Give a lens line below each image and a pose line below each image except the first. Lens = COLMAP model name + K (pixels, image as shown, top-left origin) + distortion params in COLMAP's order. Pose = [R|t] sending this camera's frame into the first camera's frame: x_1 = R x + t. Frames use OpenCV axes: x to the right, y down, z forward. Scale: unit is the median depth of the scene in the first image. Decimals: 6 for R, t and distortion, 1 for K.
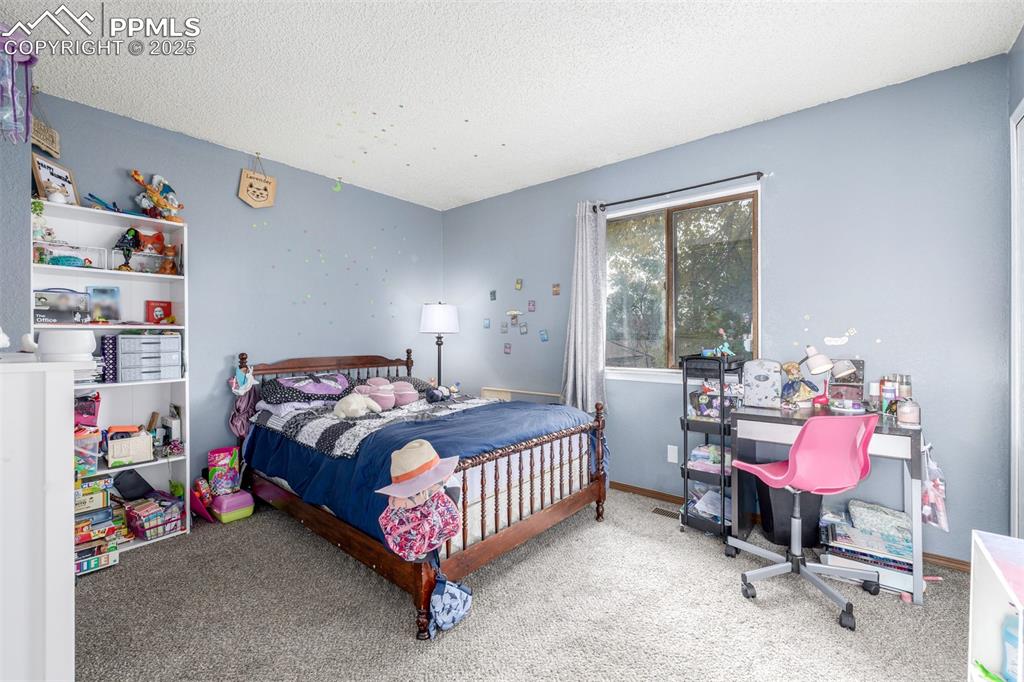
lens RADIAL K [[411.1, 0, 510.9], [0, 411.1, 340.0], [0, 0, 1]] dist [0.013881, 0.000195]
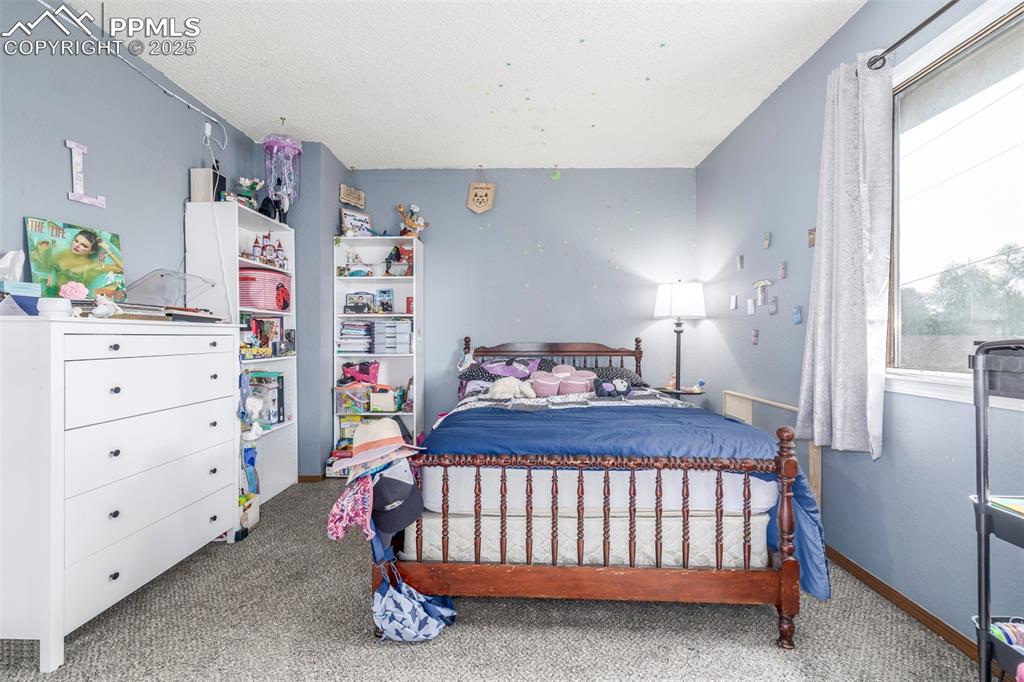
lens RADIAL K [[417.5, 0, 513.5], [0, 417.5, 335.4], [0, 0, 1]] dist [0.003998, 0.000147]
pose [[0.645877, 0.000200, -0.763442, 0.386777], [-0.005255, 0.999977, -0.004184, 0.033986], [0.763423, 0.006715, 0.645863, 0.351400]]
